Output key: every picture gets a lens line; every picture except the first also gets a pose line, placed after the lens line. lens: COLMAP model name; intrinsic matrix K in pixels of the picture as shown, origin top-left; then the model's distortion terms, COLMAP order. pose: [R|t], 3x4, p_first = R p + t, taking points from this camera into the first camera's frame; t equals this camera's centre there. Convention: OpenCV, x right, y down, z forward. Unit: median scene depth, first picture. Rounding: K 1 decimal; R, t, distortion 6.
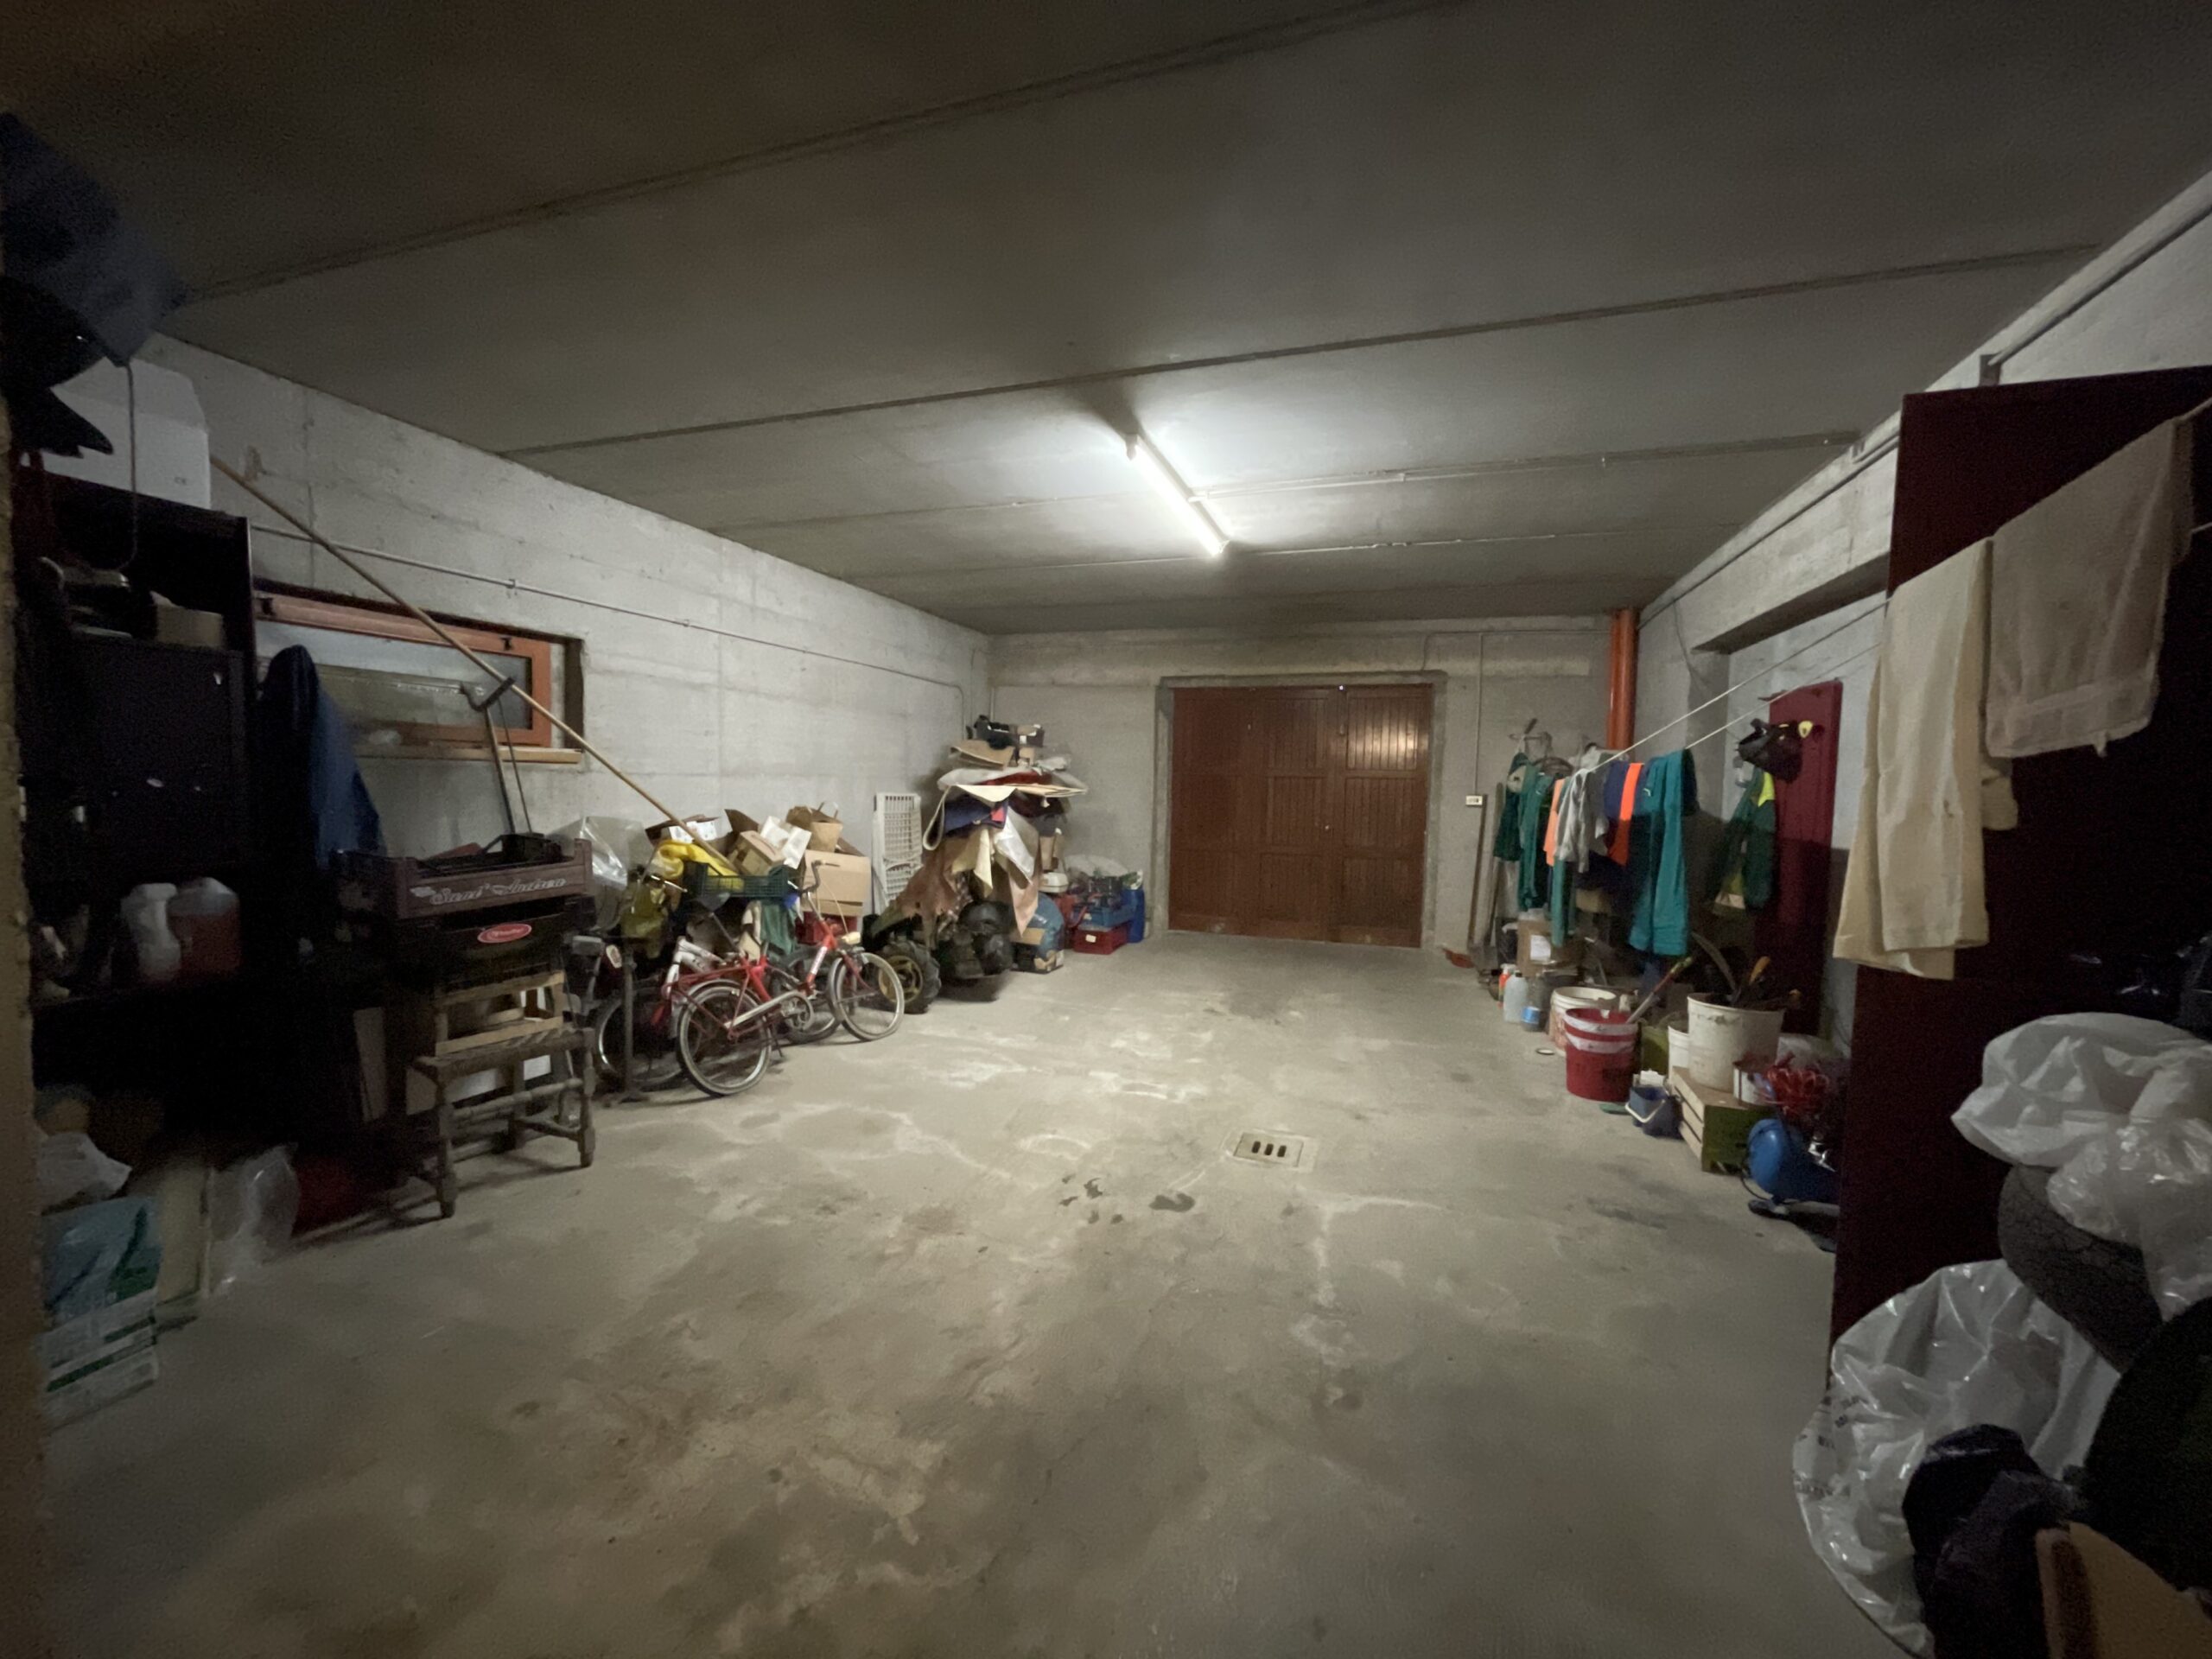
lens RADIAL K [[886.5, 0, 1116.5], [0, 886.5, 826.6], [0, 0, 1]] dist [0.001824, -0.001385]
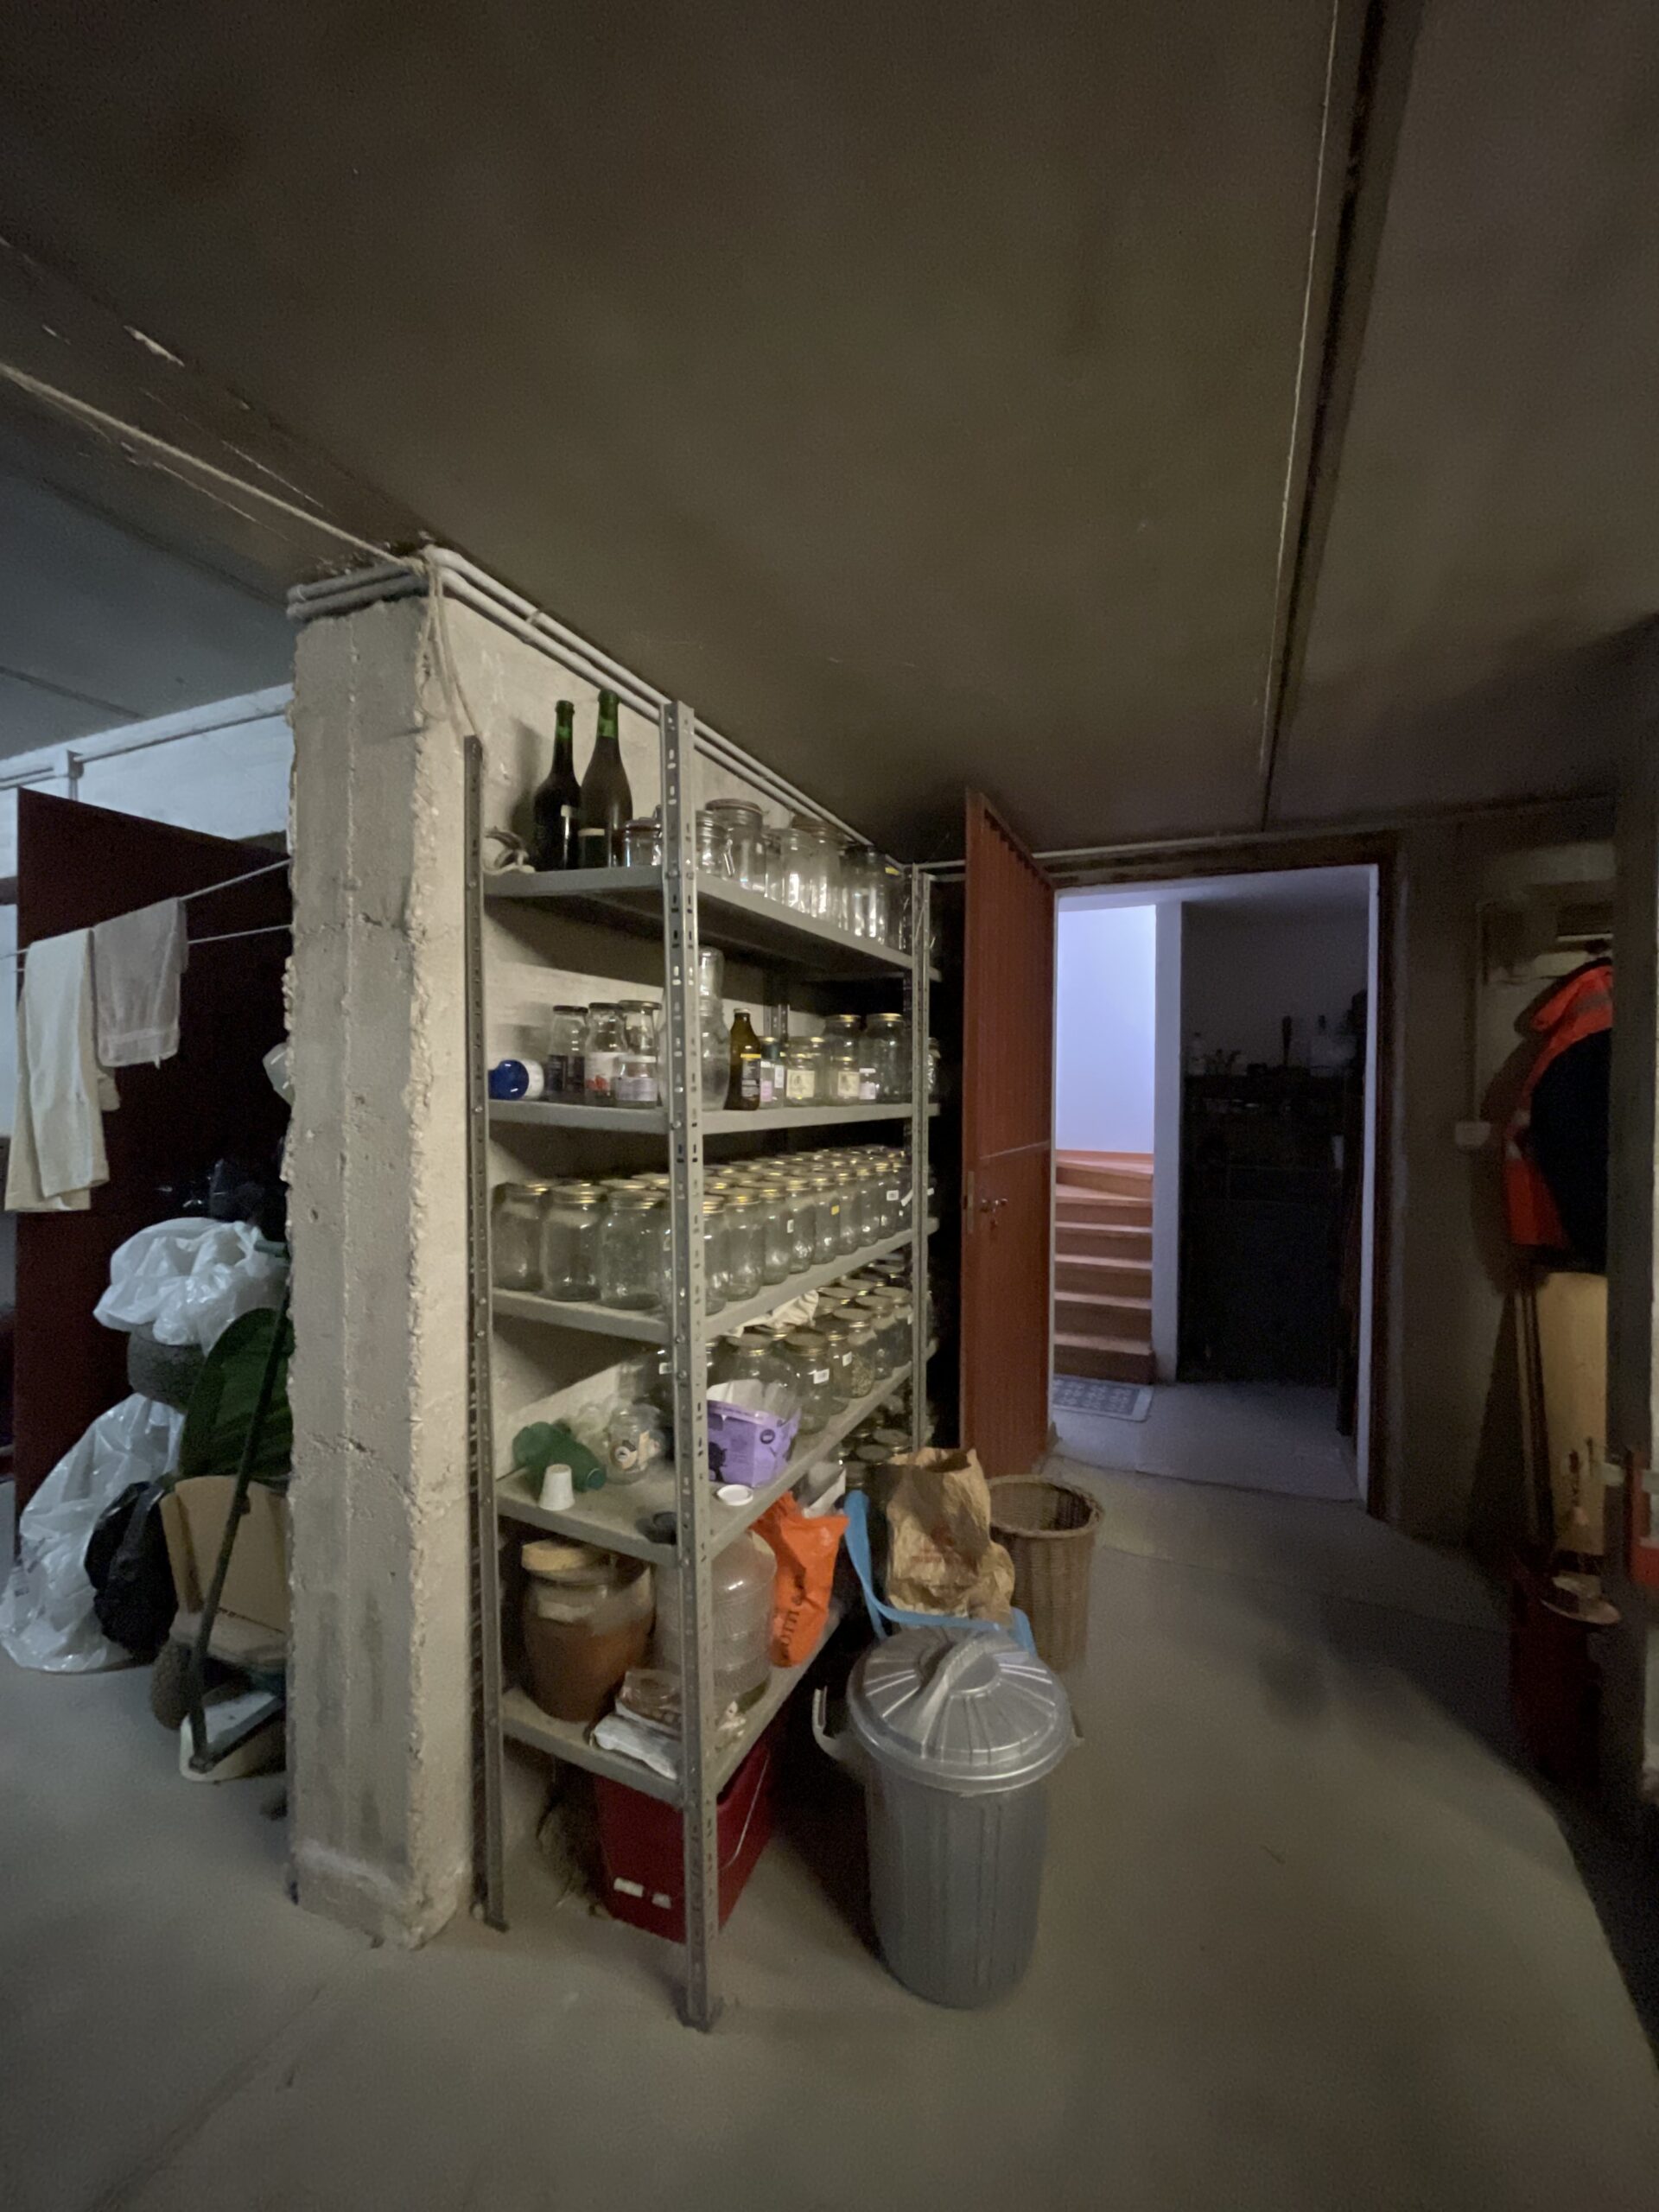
lens RADIAL K [[886.5, 0, 835.9], [0, 886.5, 1102.0], [0, 0, 1]] dist [0.001824, -0.001385]
pose [[0.094843, -0.031556, 0.994992, -0.460971], [0.052980, 0.998241, 0.026609, 0.014578], [-0.994081, 0.050191, 0.096348, -0.446170]]
